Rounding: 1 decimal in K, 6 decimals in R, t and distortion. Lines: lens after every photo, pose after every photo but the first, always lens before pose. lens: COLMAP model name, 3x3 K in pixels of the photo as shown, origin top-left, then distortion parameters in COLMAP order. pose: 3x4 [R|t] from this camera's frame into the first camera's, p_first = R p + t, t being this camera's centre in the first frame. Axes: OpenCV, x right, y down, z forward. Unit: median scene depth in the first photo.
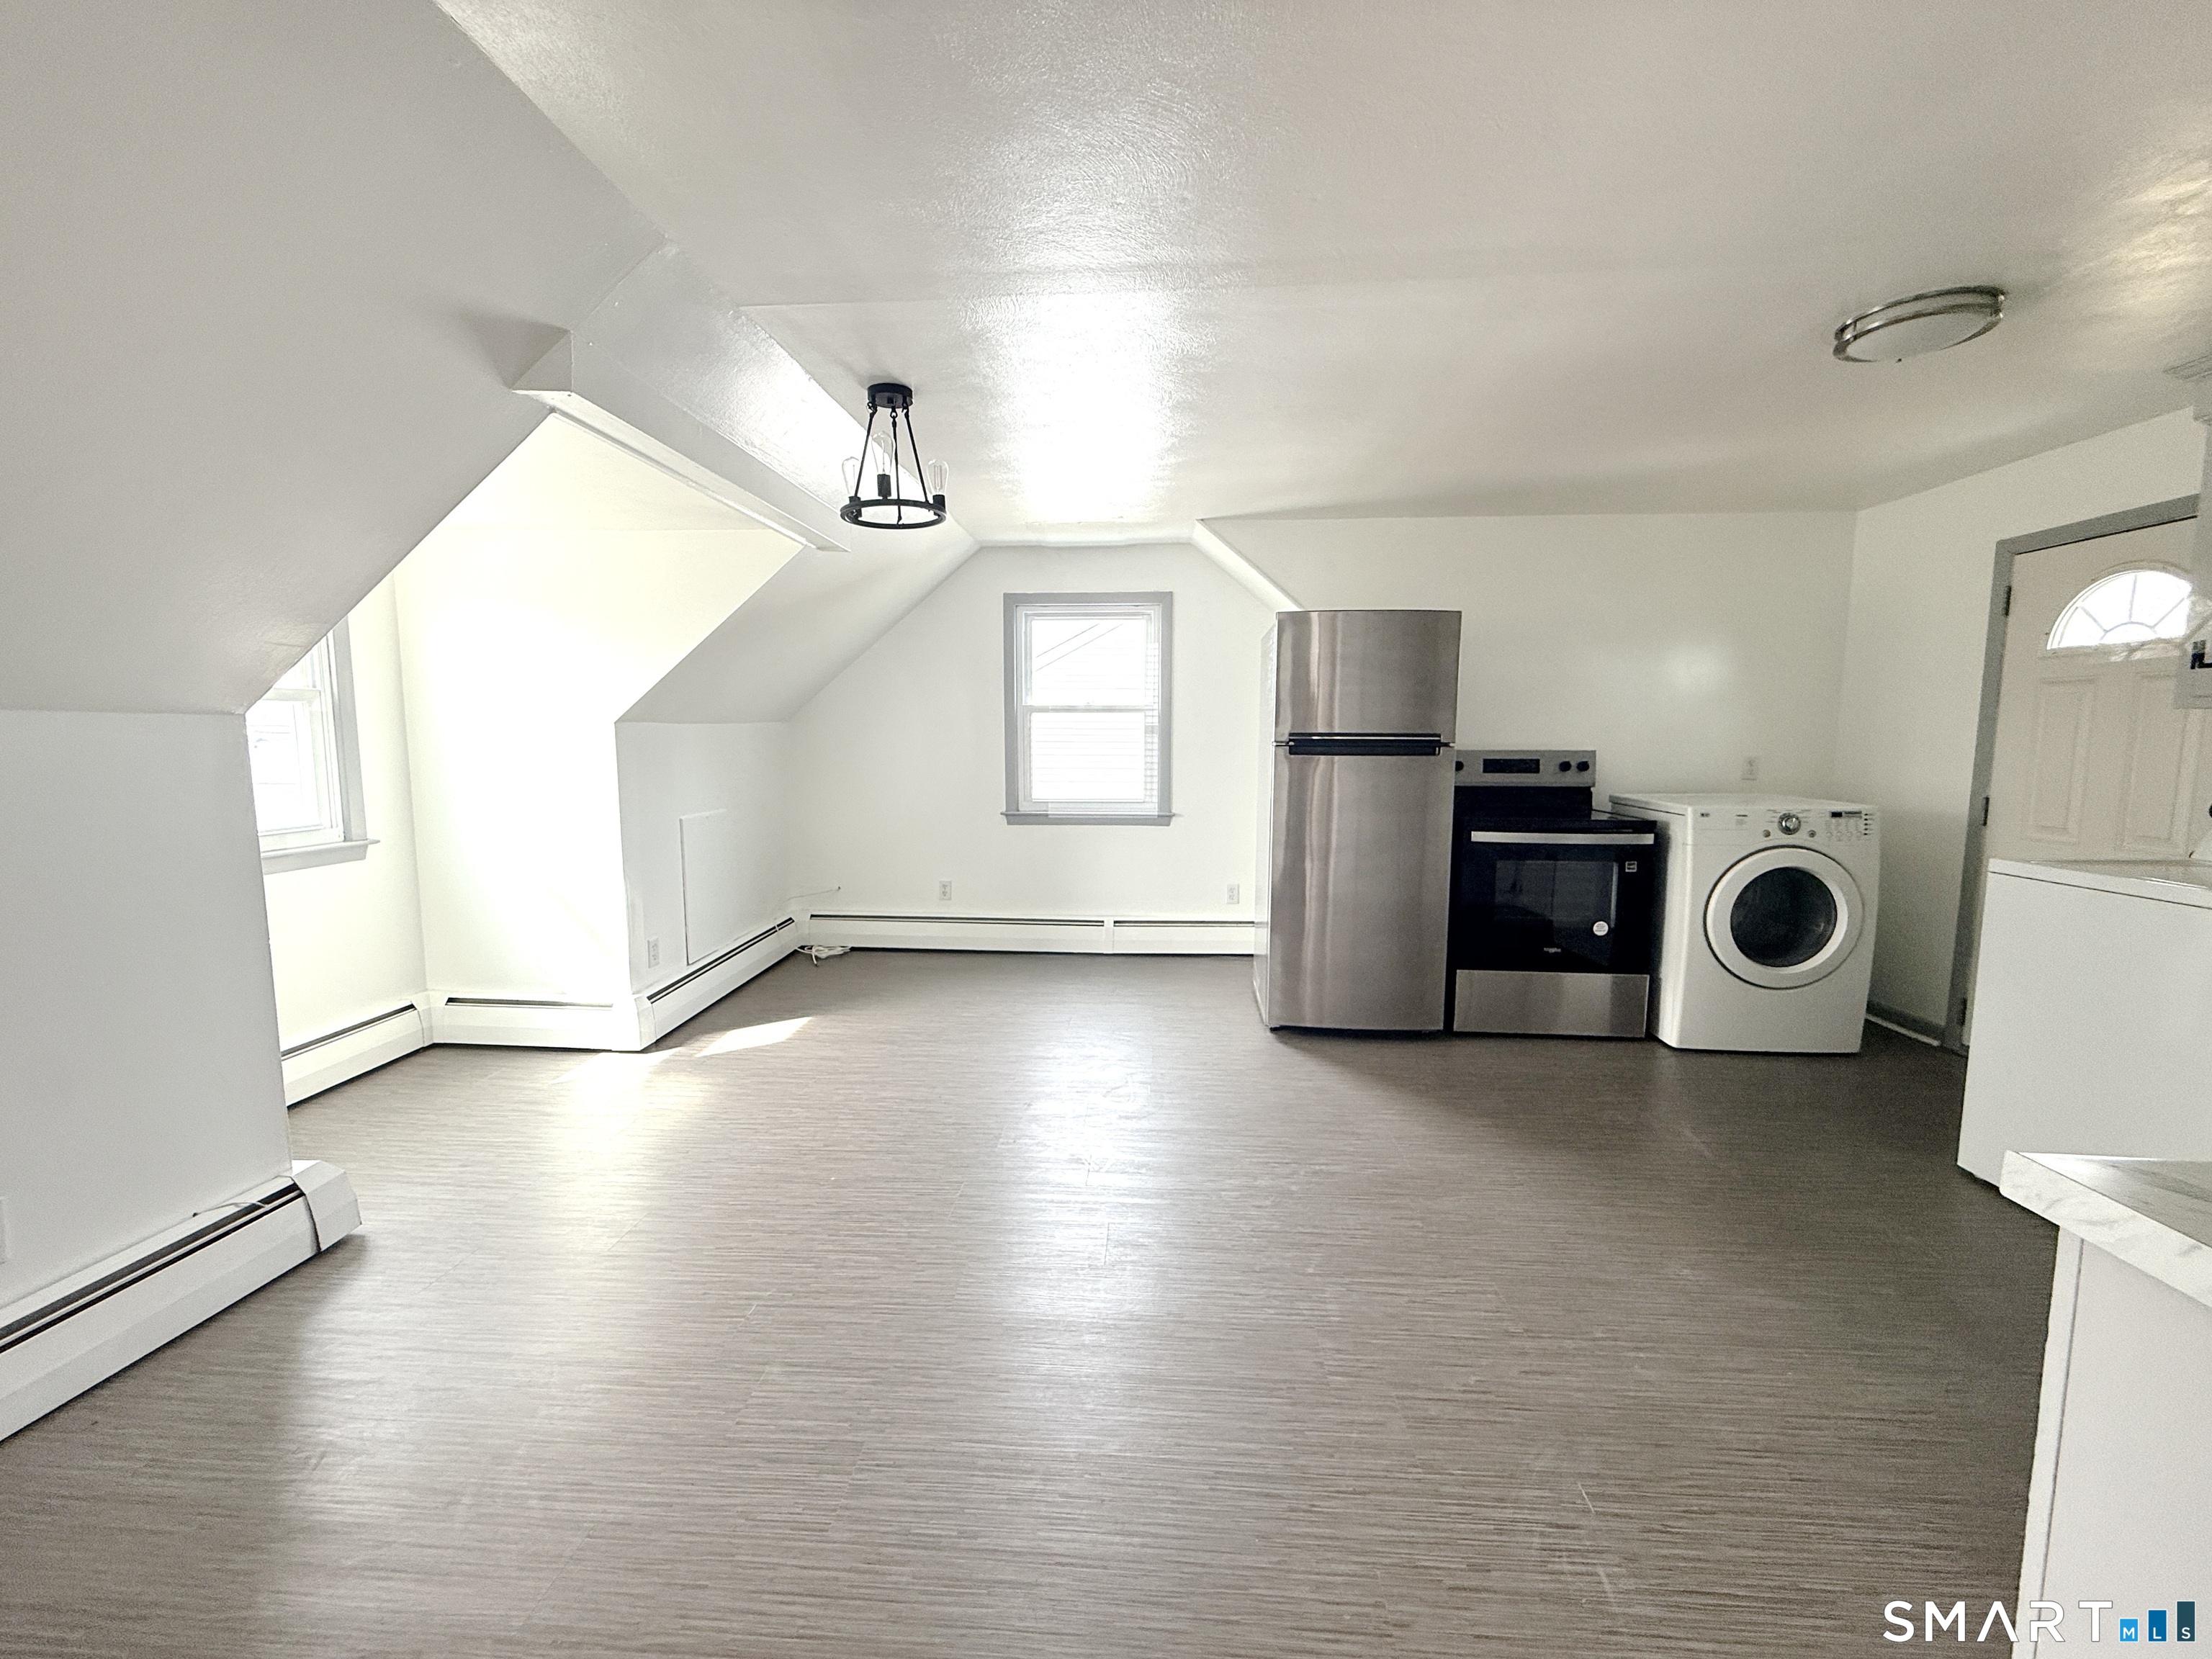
lens RADIAL K [[886.7, 0, 1106.0], [0, 886.7, 829.5], [0, 0, 1]] dist [-0.000817, -0.000141]
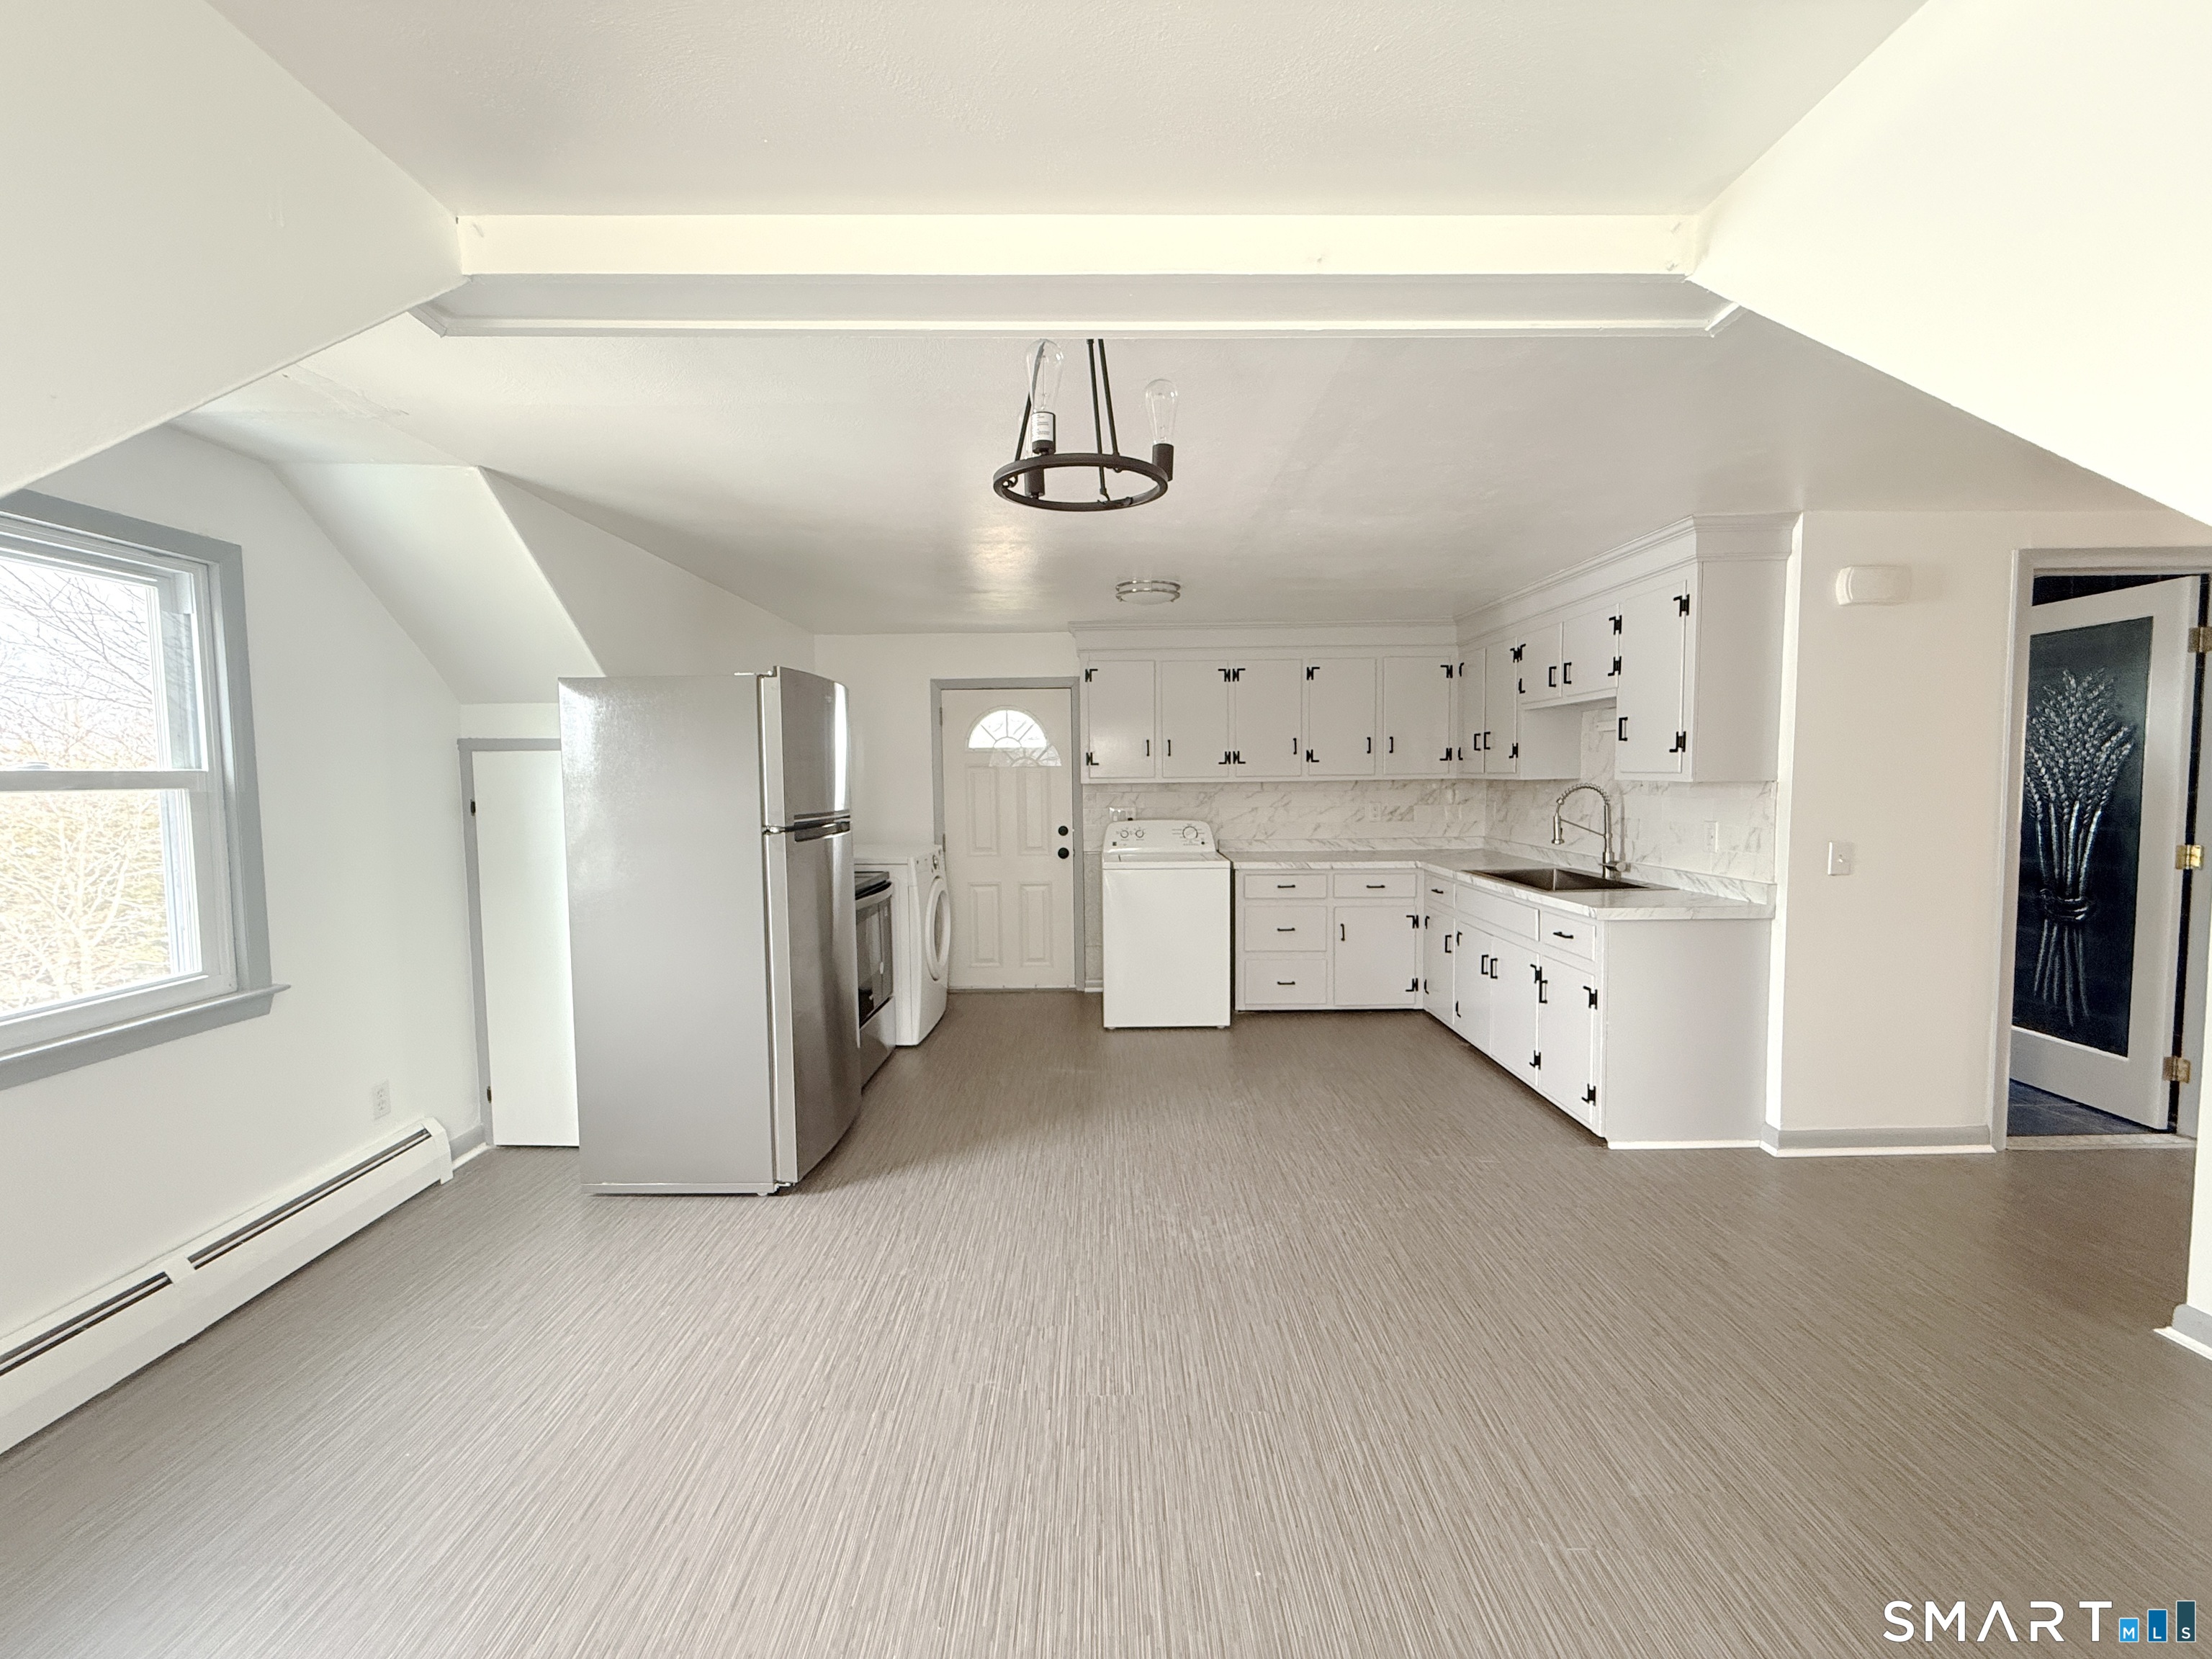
lens RADIAL K [[876.6, 0, 1106.0], [0, 876.6, 829.5], [0, 0, 1]] dist [0.000309, -0.000009]
pose [[-0.069170, -0.063761, 0.995565, -0.646013], [0.116059, 0.990665, 0.071511, -0.126314], [-0.990831, 0.120491, -0.061124, 0.801140]]
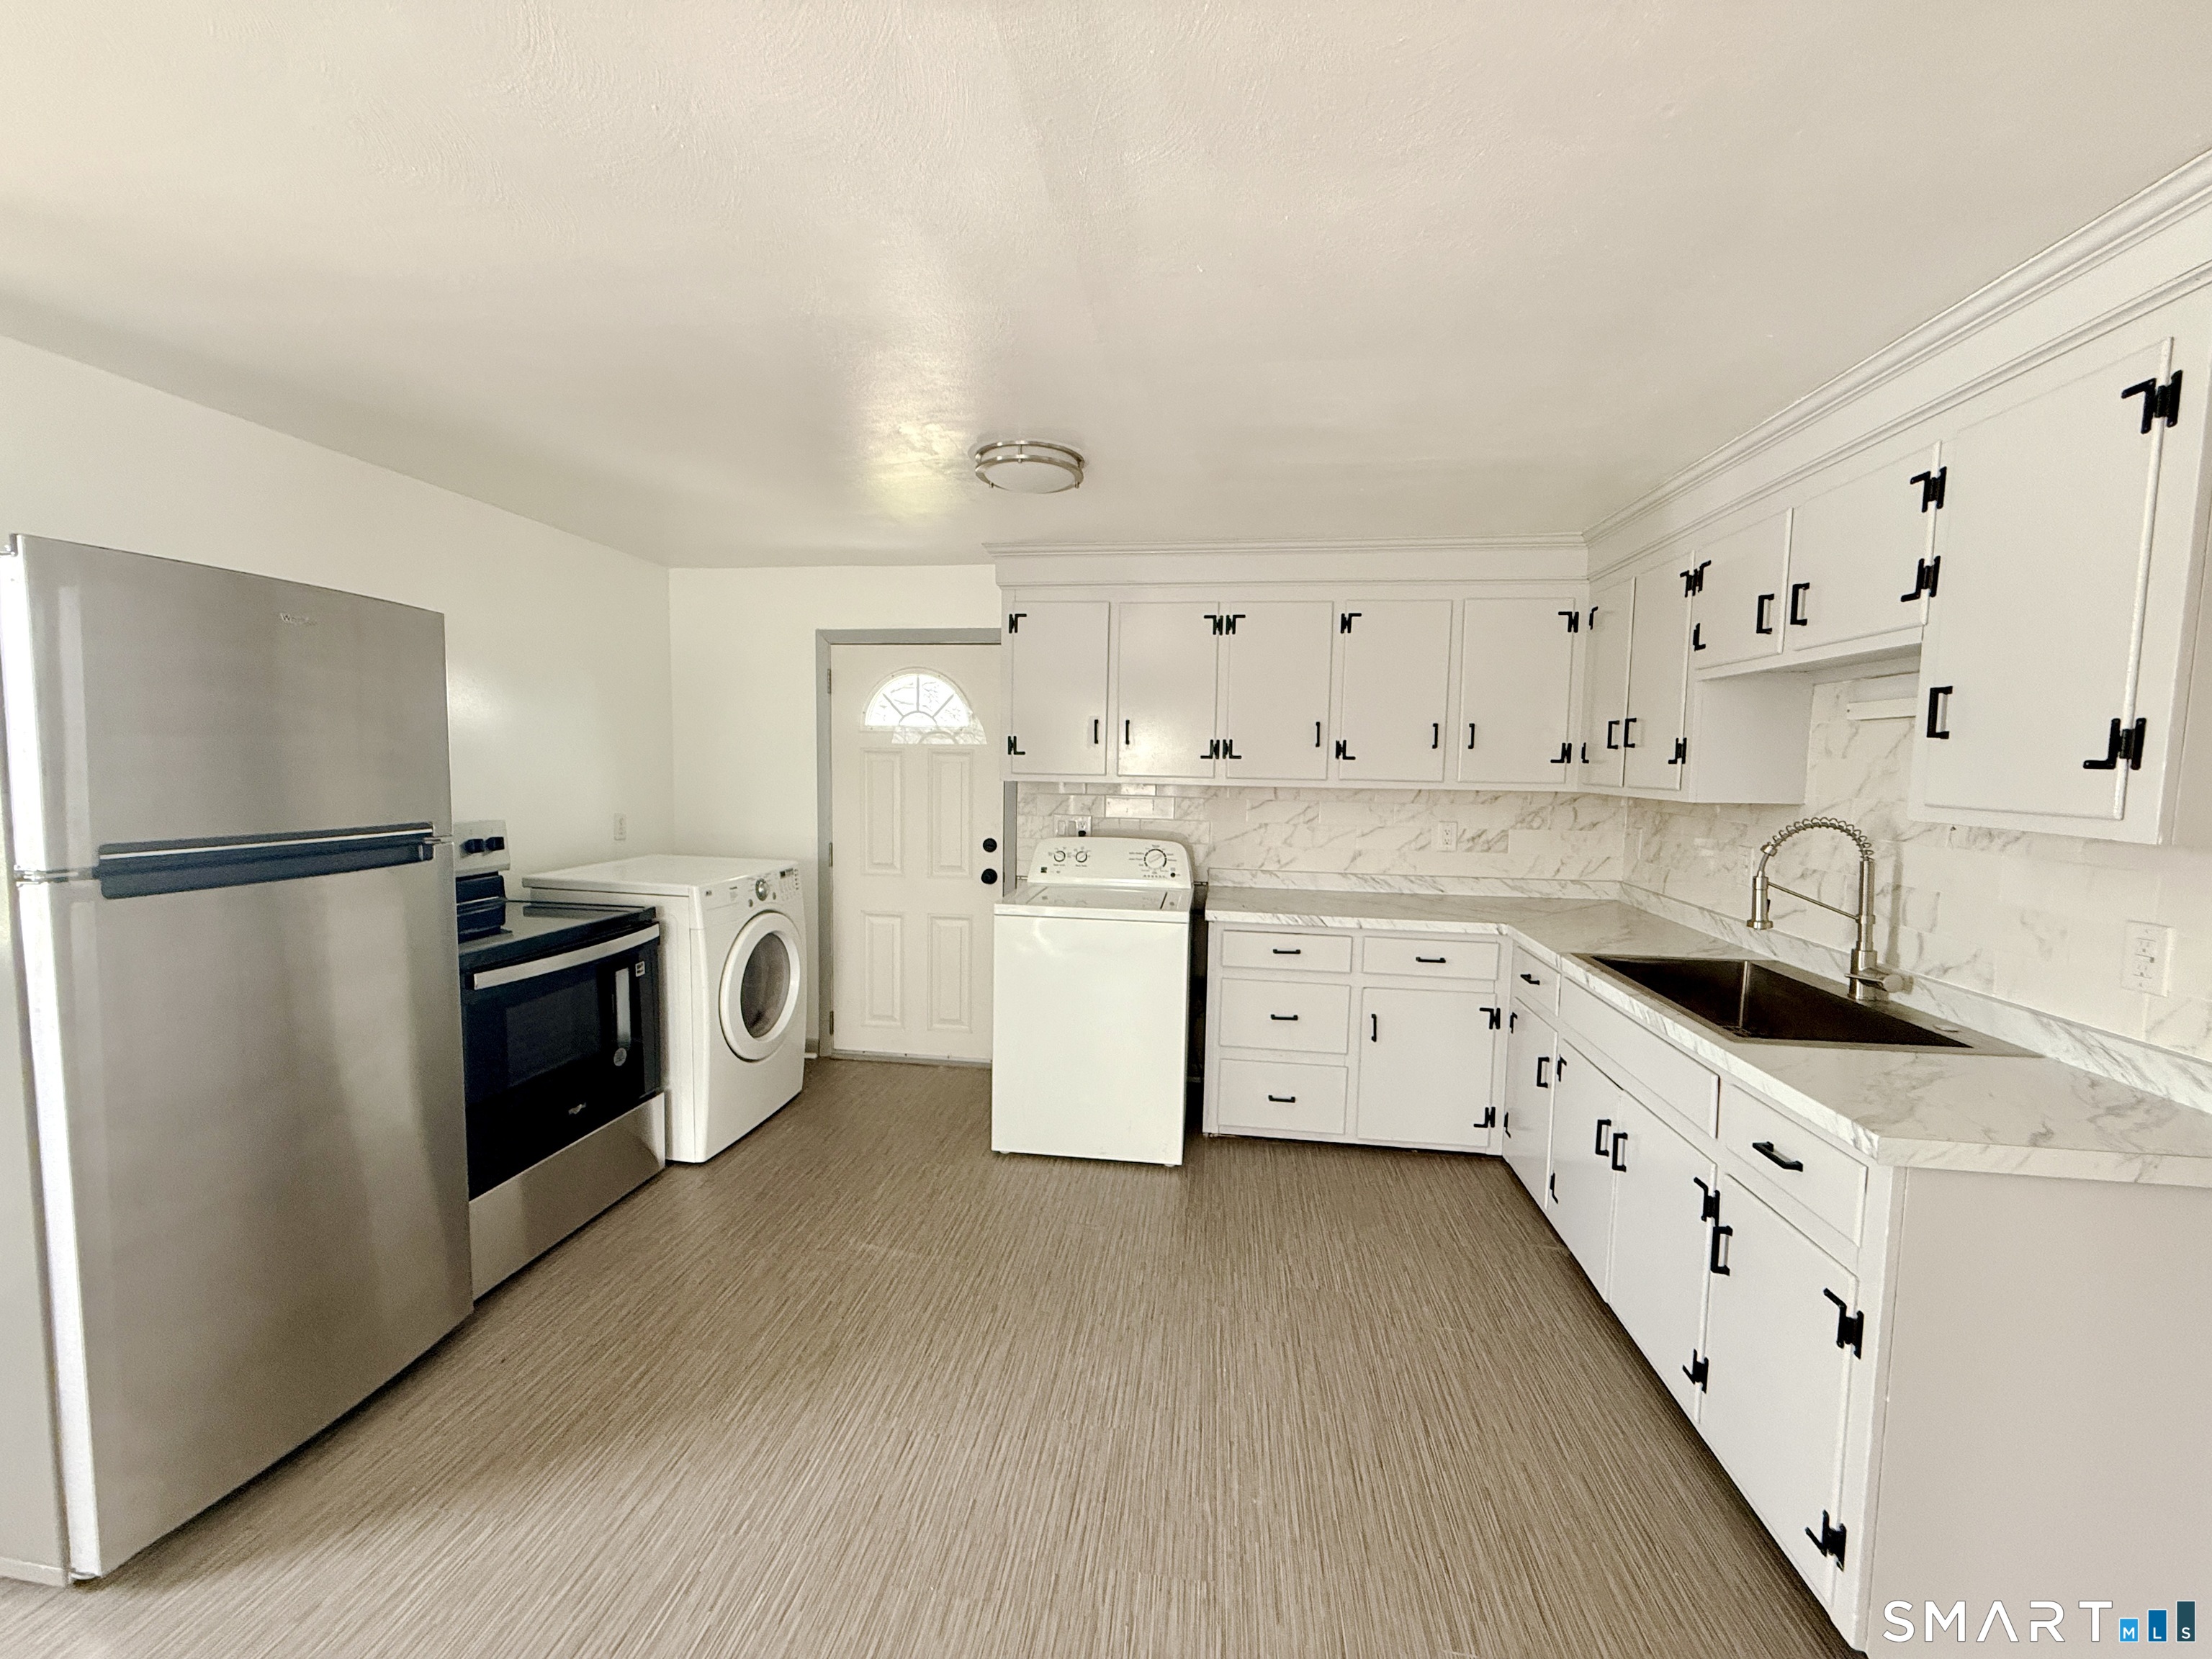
lens RADIAL K [[876.6, 0, 1106.0], [0, 876.6, 829.5], [0, 0, 1]] dist [0.000309, -0.000009]
pose [[0.067682, -0.081147, 0.994401, -0.161617], [0.087436, 0.993335, 0.075109, -0.111129], [-0.993868, 0.081863, 0.074326, 0.539776]]
